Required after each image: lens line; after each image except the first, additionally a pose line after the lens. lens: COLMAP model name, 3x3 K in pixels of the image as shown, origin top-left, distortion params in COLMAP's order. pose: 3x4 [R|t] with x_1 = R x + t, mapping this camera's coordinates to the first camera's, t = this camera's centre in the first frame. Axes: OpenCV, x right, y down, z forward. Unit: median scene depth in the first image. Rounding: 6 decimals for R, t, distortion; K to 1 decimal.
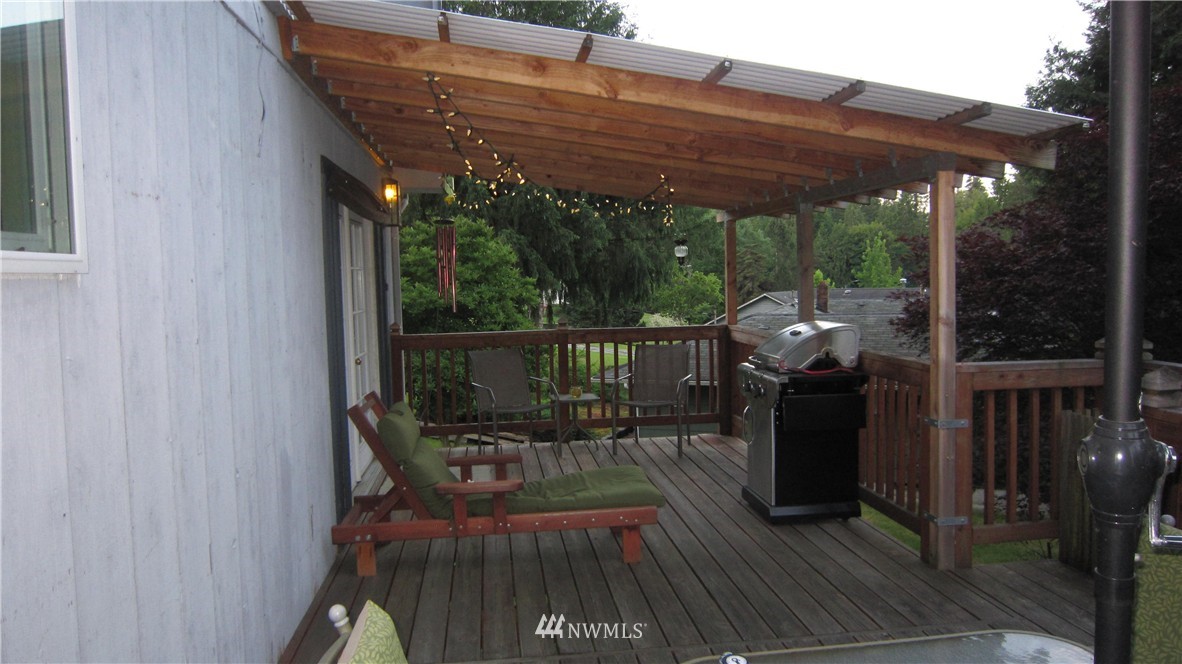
lens RADIAL K [[837.5, 0, 589.3], [0, 837.5, 328.4], [0, 0, 1]] dist [-0.082747, 0.029999]
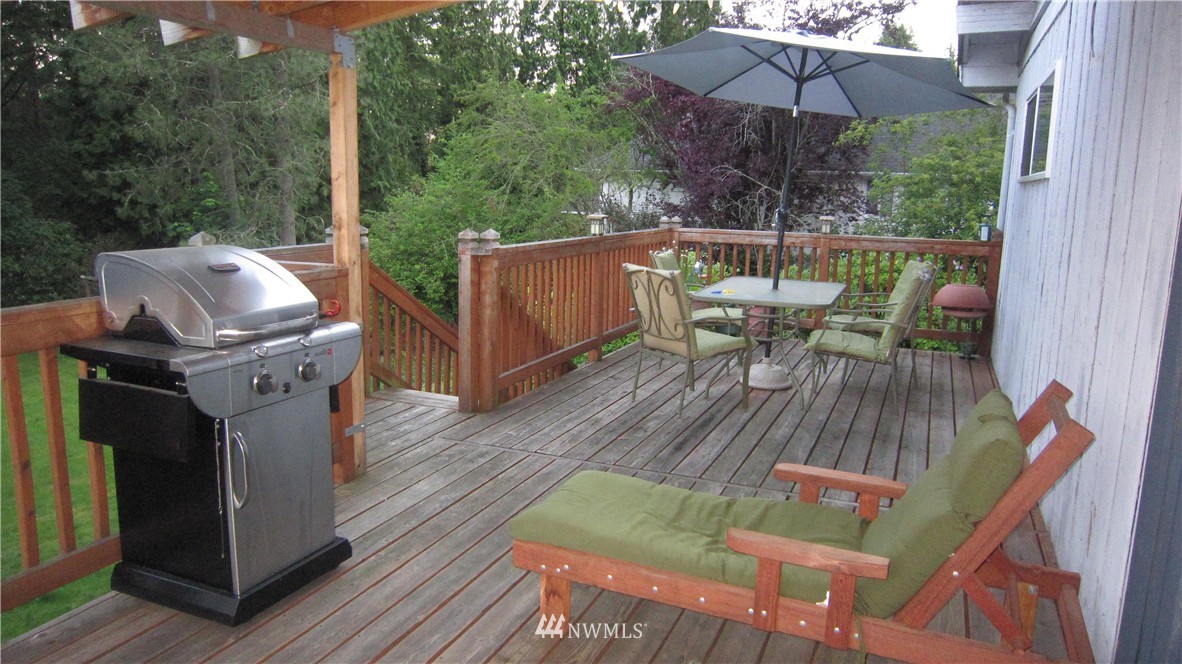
lens RADIAL K [[837.5, 0, 589.3], [0, 837.5, 328.4], [0, 0, 1]] dist [-0.082747, 0.029999]
pose [[-0.869112, -0.067281, 0.490017, -0.298605], [0.041181, 0.977422, 0.207245, -0.069878], [-0.492897, 0.200298, -0.846719, 1.846110]]
